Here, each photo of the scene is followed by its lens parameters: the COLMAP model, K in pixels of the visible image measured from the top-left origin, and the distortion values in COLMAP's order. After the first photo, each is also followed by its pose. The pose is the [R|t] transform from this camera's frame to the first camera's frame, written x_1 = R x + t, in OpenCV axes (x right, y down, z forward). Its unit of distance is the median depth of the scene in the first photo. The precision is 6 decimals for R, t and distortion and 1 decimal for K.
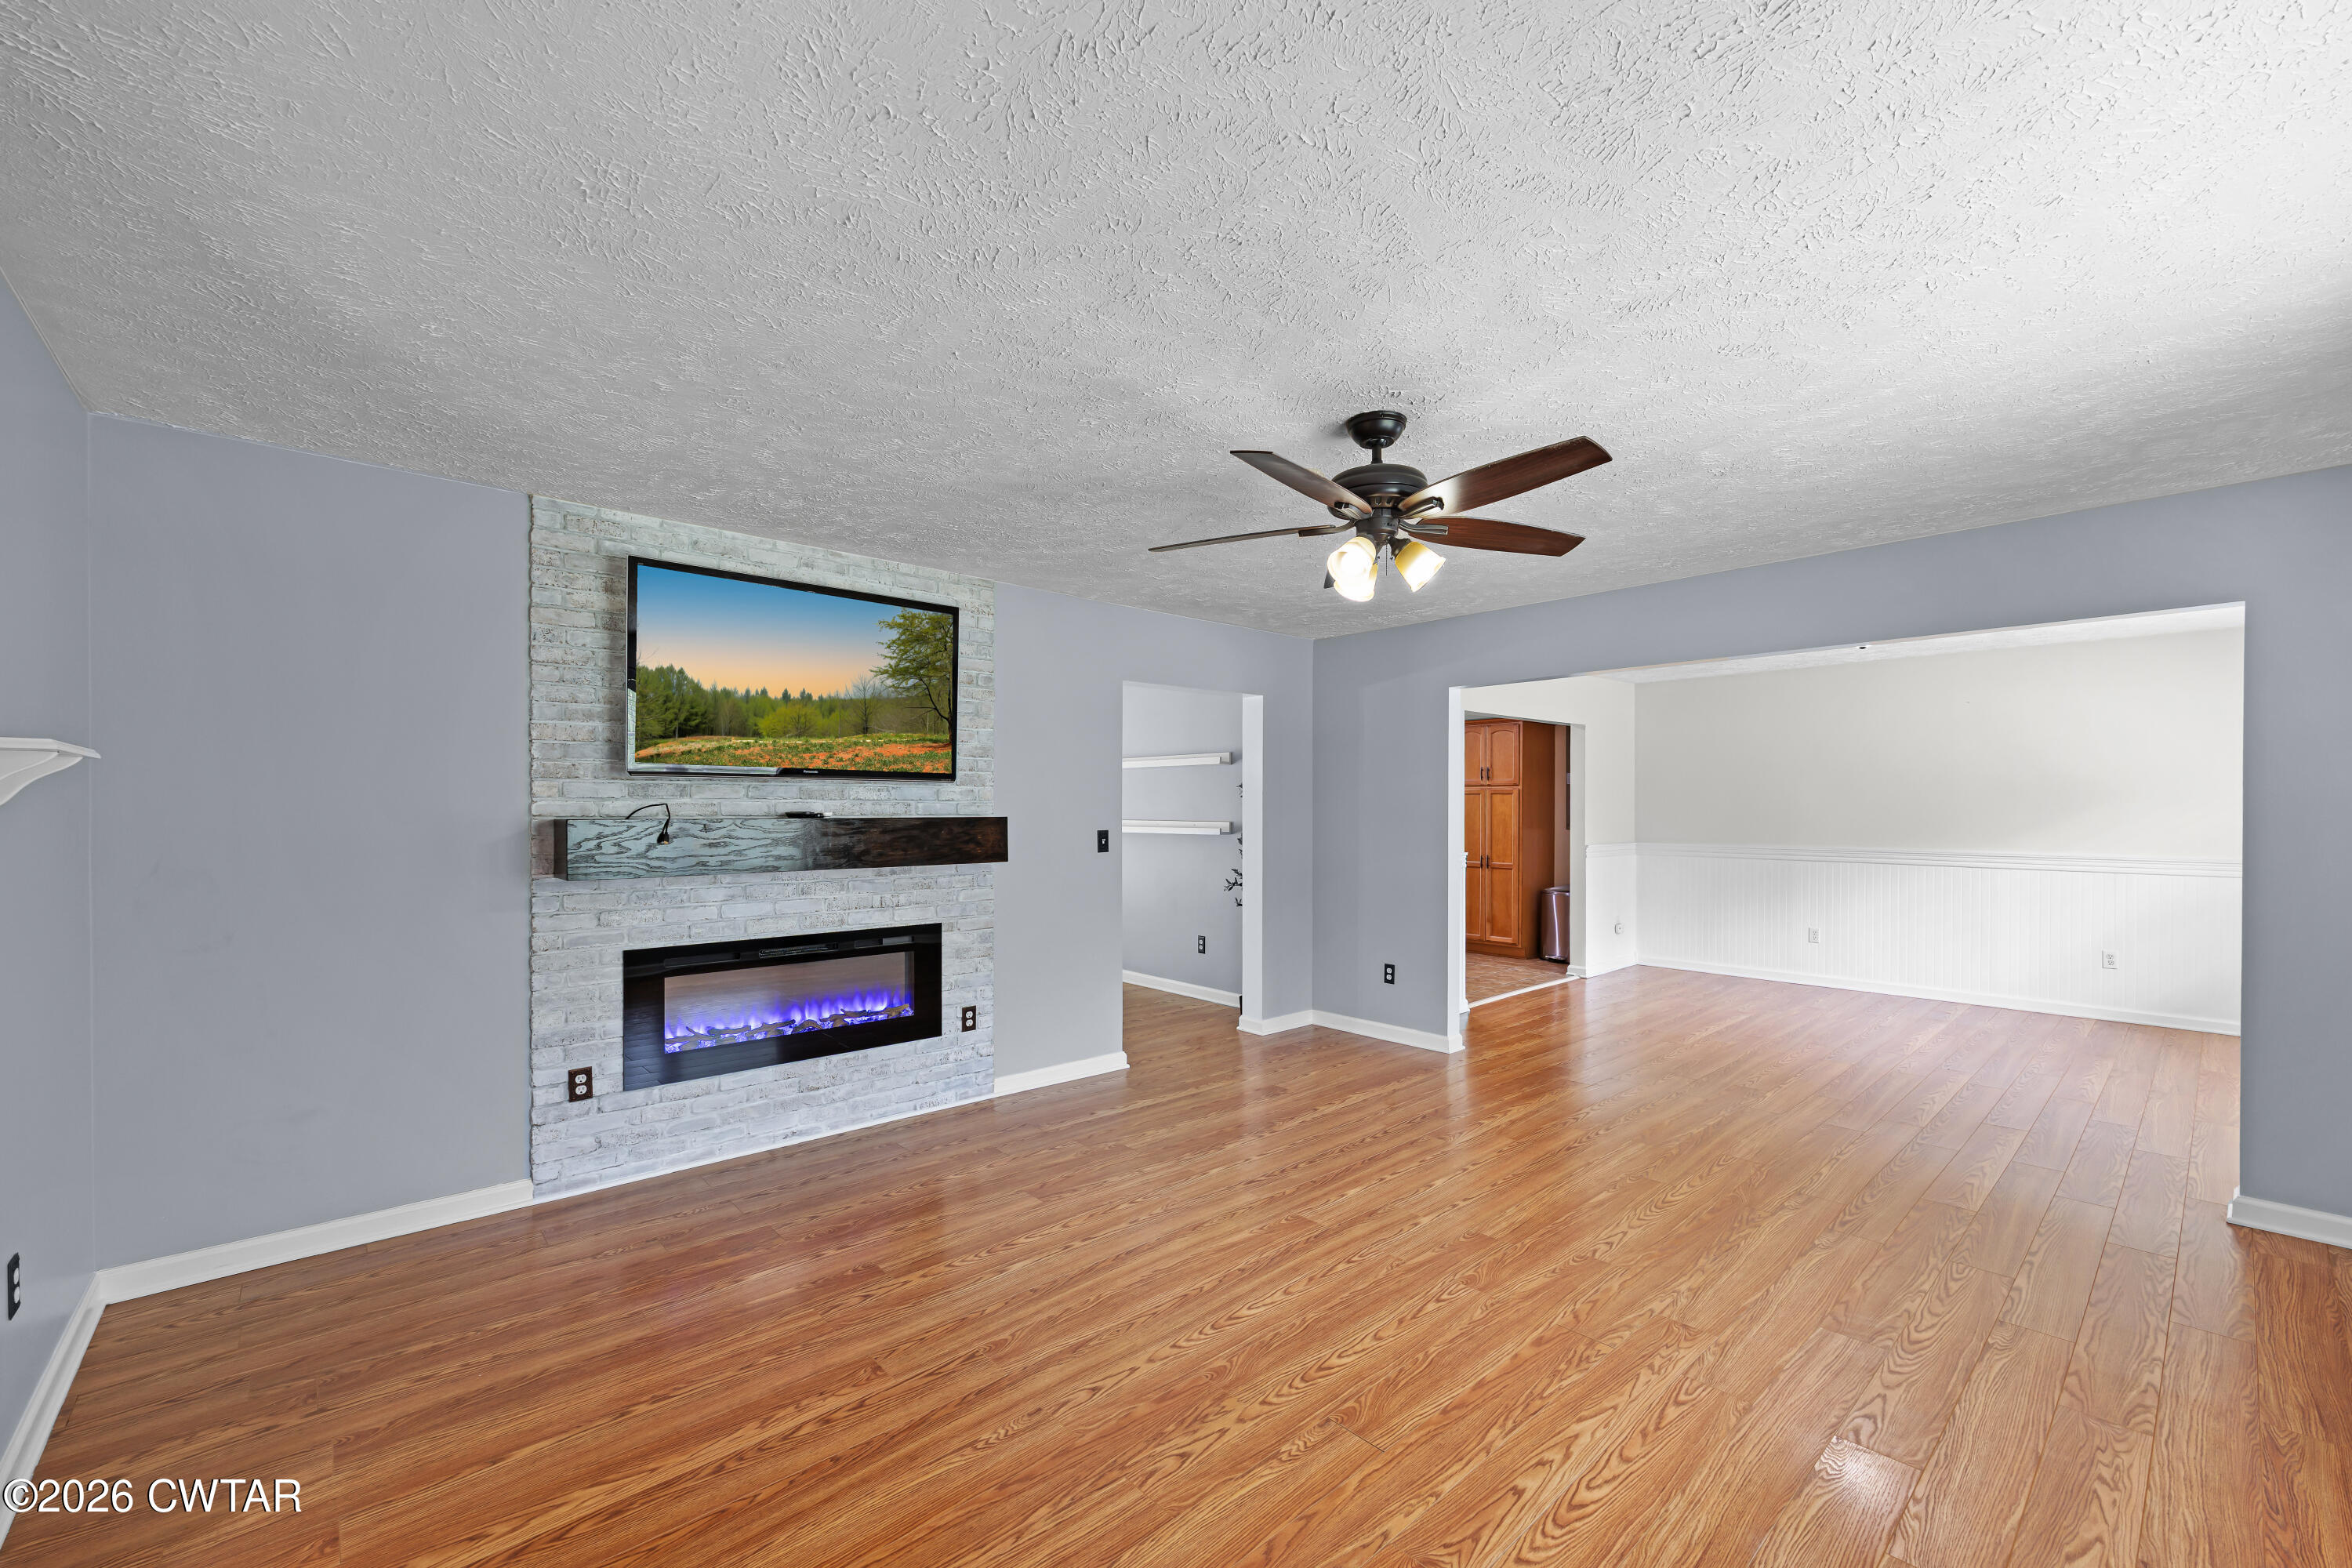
lens RADIAL K [[960.8, 0, 1184.4], [0, 960.8, 779.1], [0, 0, 1]] dist [0.000315, 0.000246]
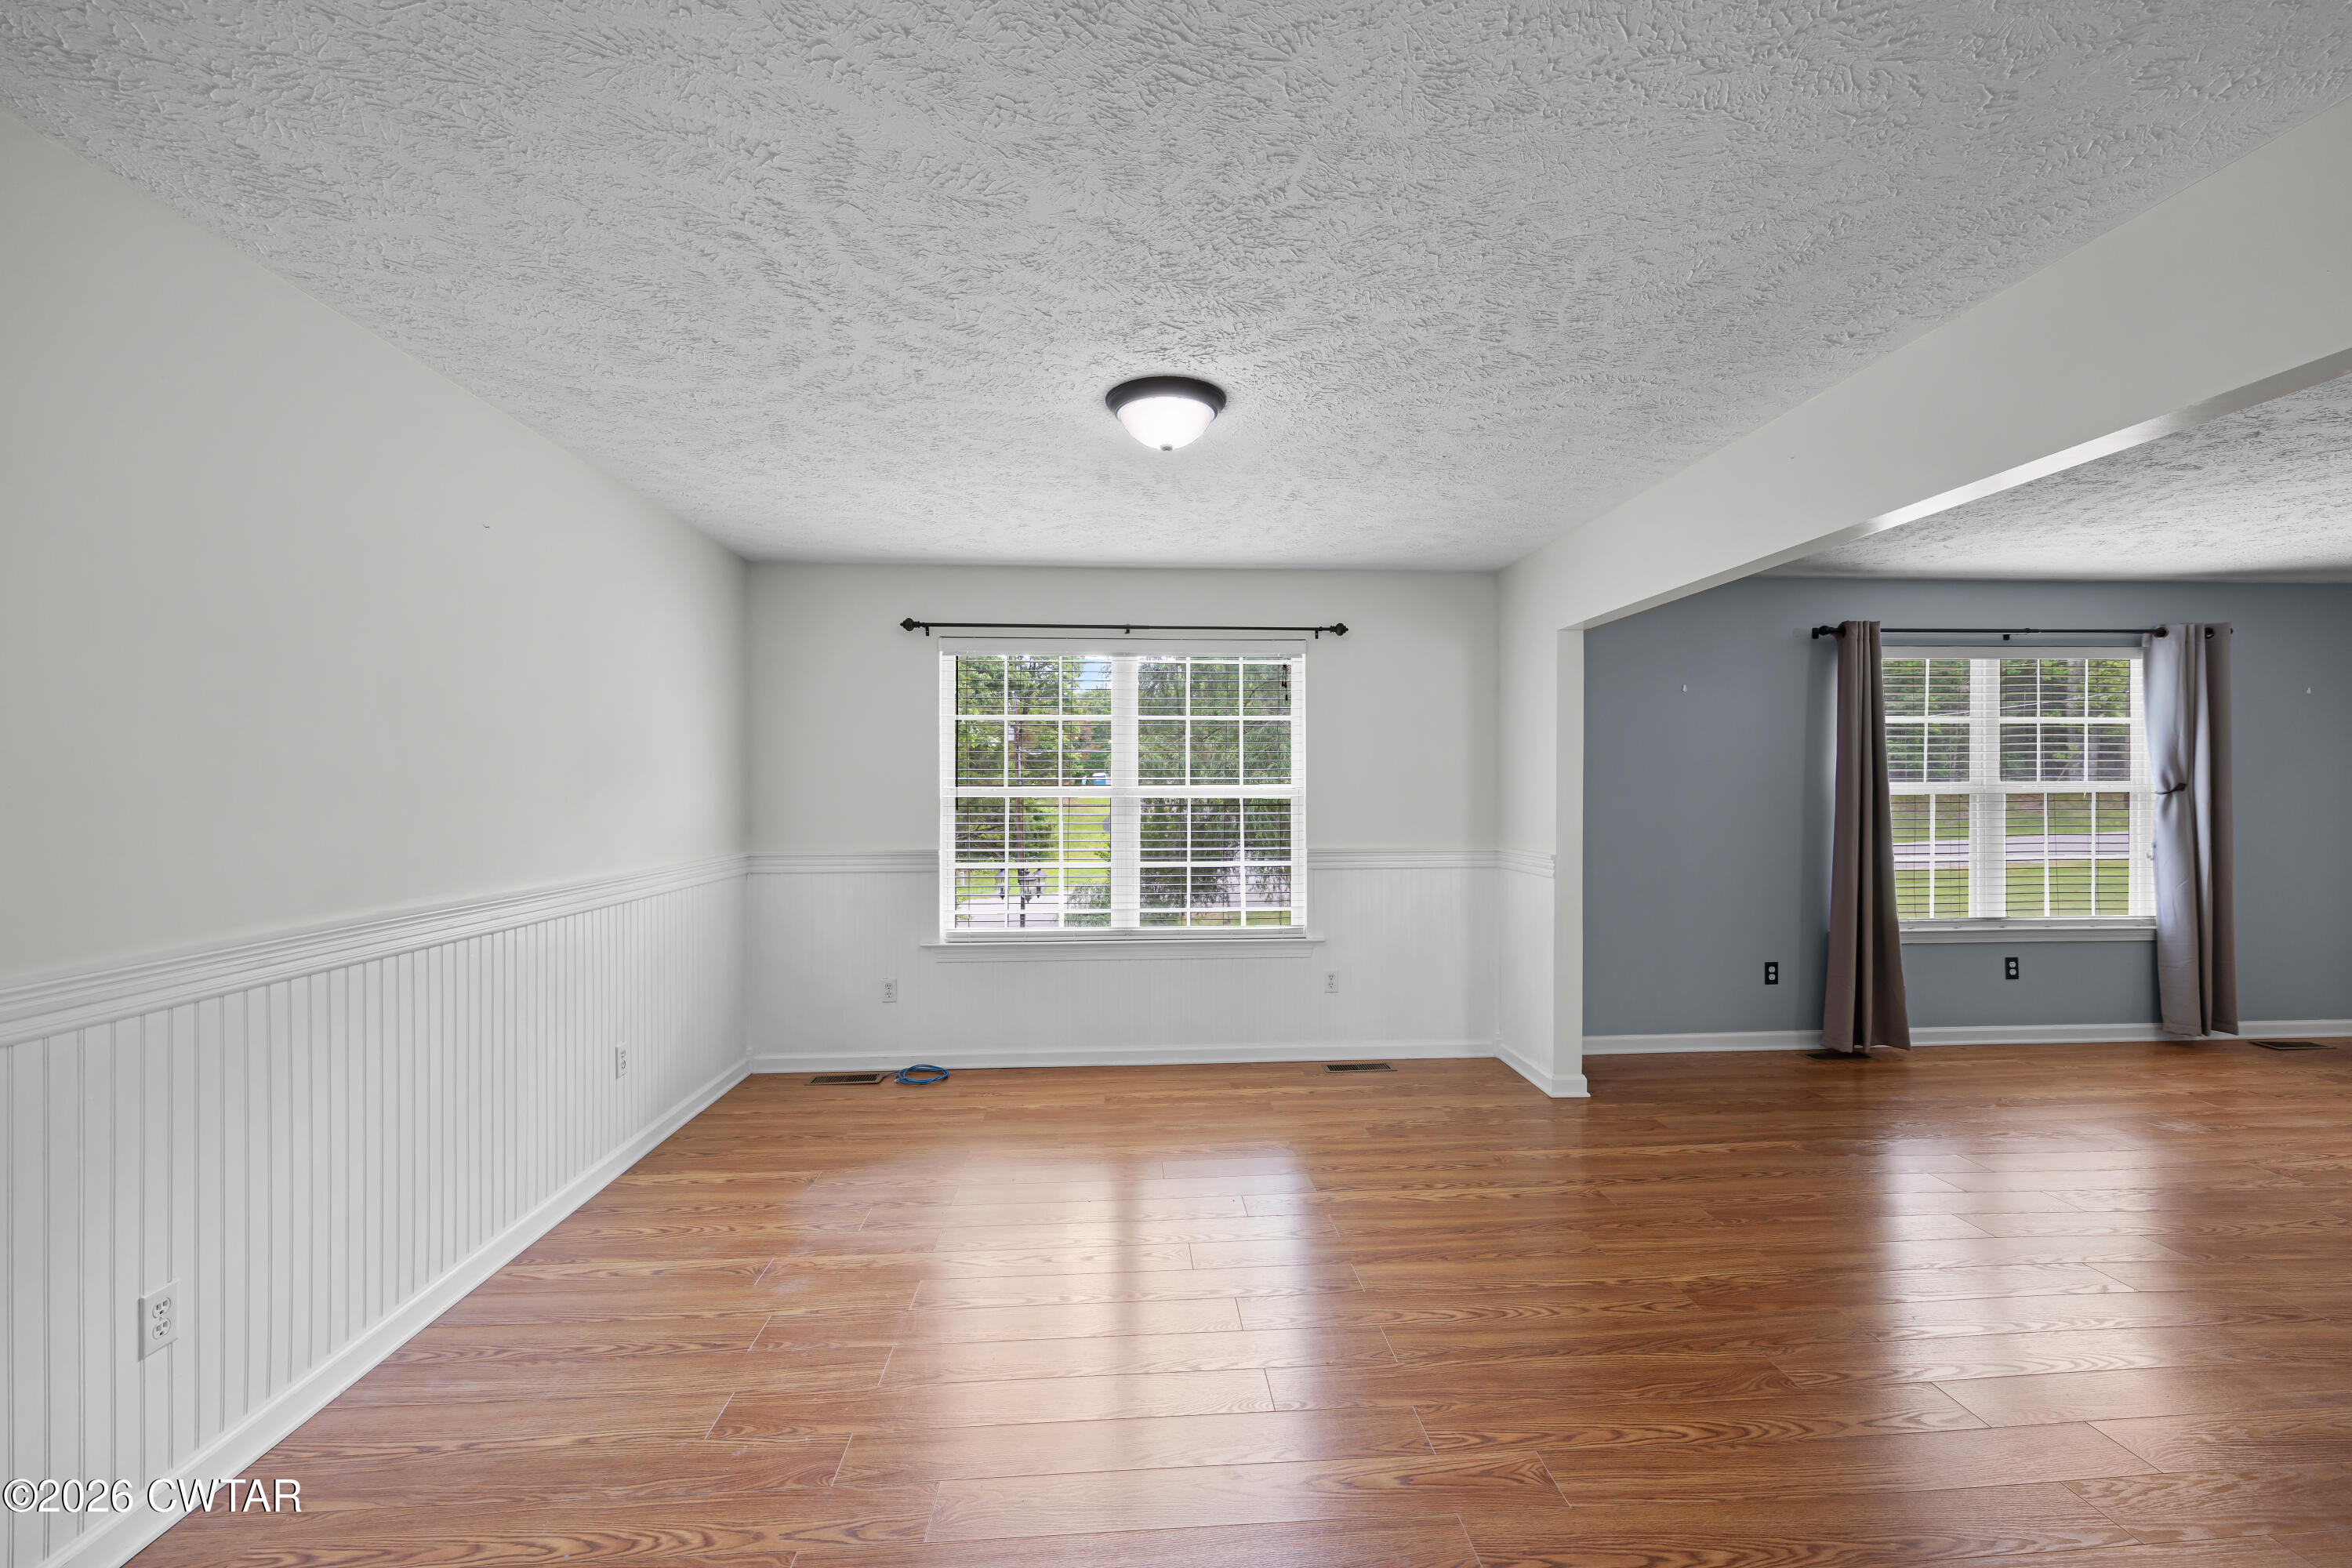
lens RADIAL K [[937.1, 0, 1174.7], [0, 937.1, 799.3], [0, 0, 1]] dist [-0.002716, -0.000031]
pose [[-0.775579, -0.003936, 0.631238, 0.613175], [-0.016876, 0.999752, -0.014500, 0.065330], [-0.631025, -0.021898, -0.775453, 2.048091]]
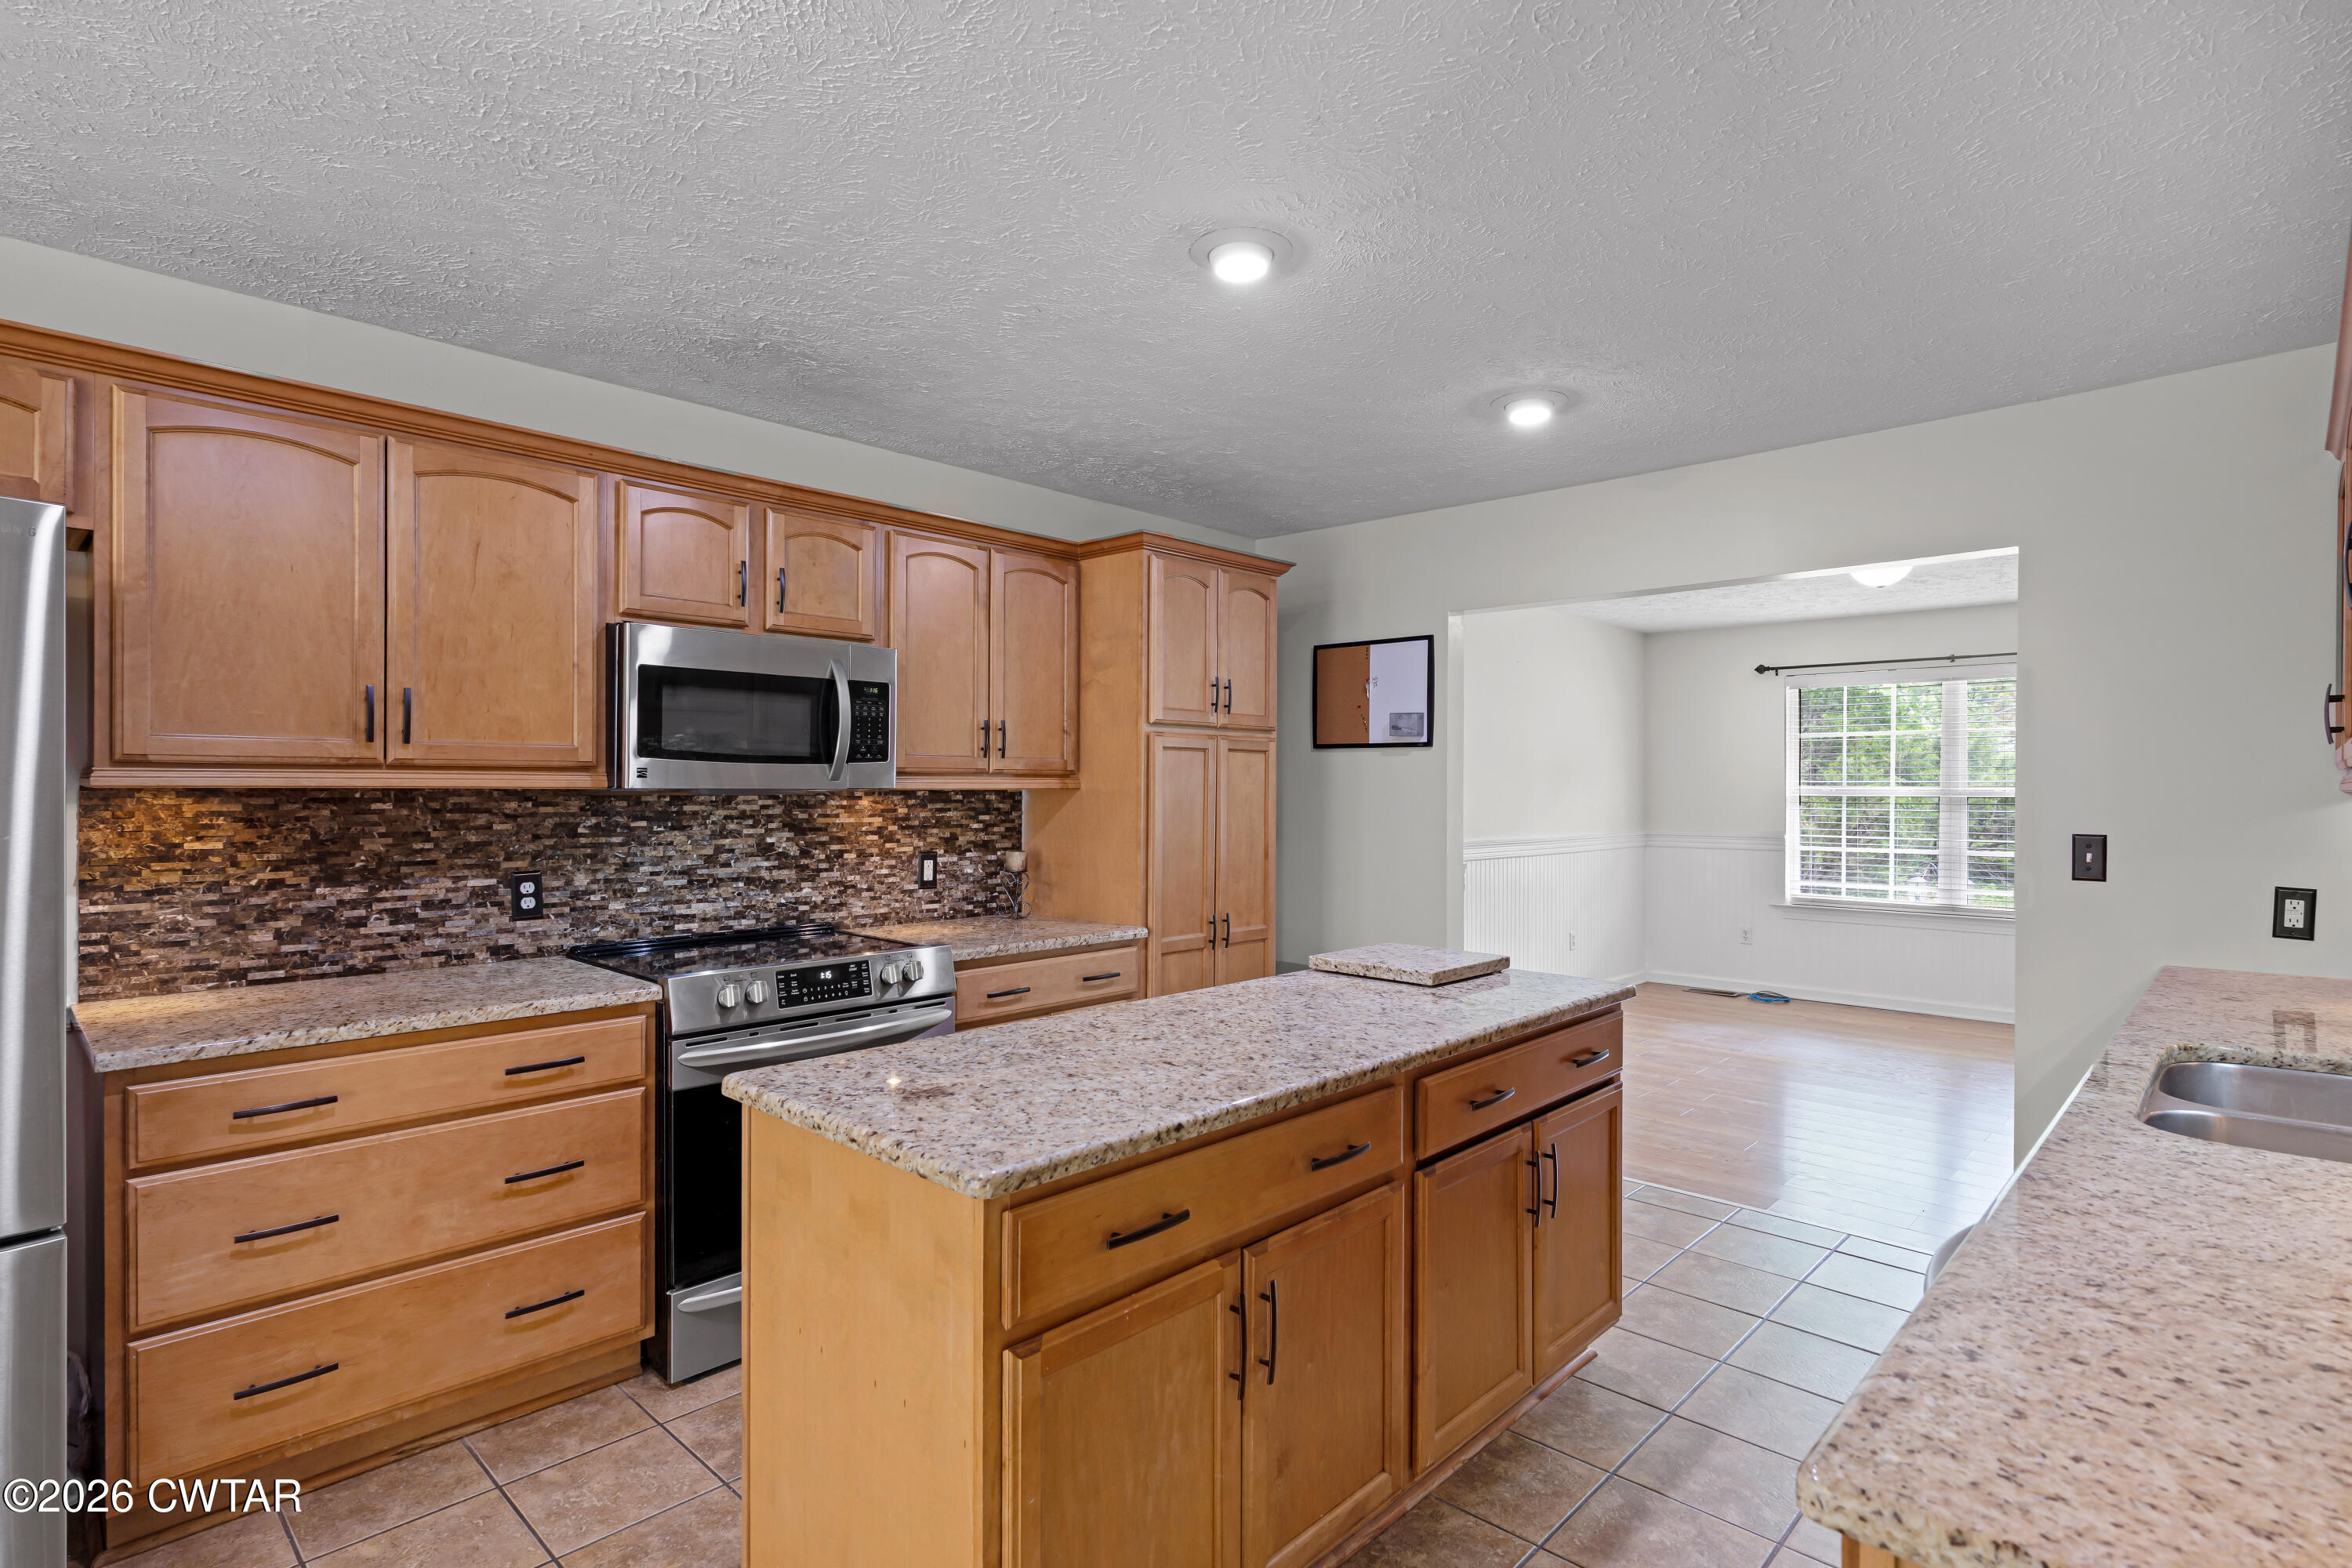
lens RADIAL K [[1170.9, 0, 1176.0], [0, 1170.9, 784.0], [0, 0, 1]] dist [0.001005, -0.000348]
pose [[-0.066217, 0.002633, 0.997802, -0.361321], [-0.035154, 0.999370, -0.004970, 0.078901], [-0.997186, -0.035406, -0.066082, 2.500172]]
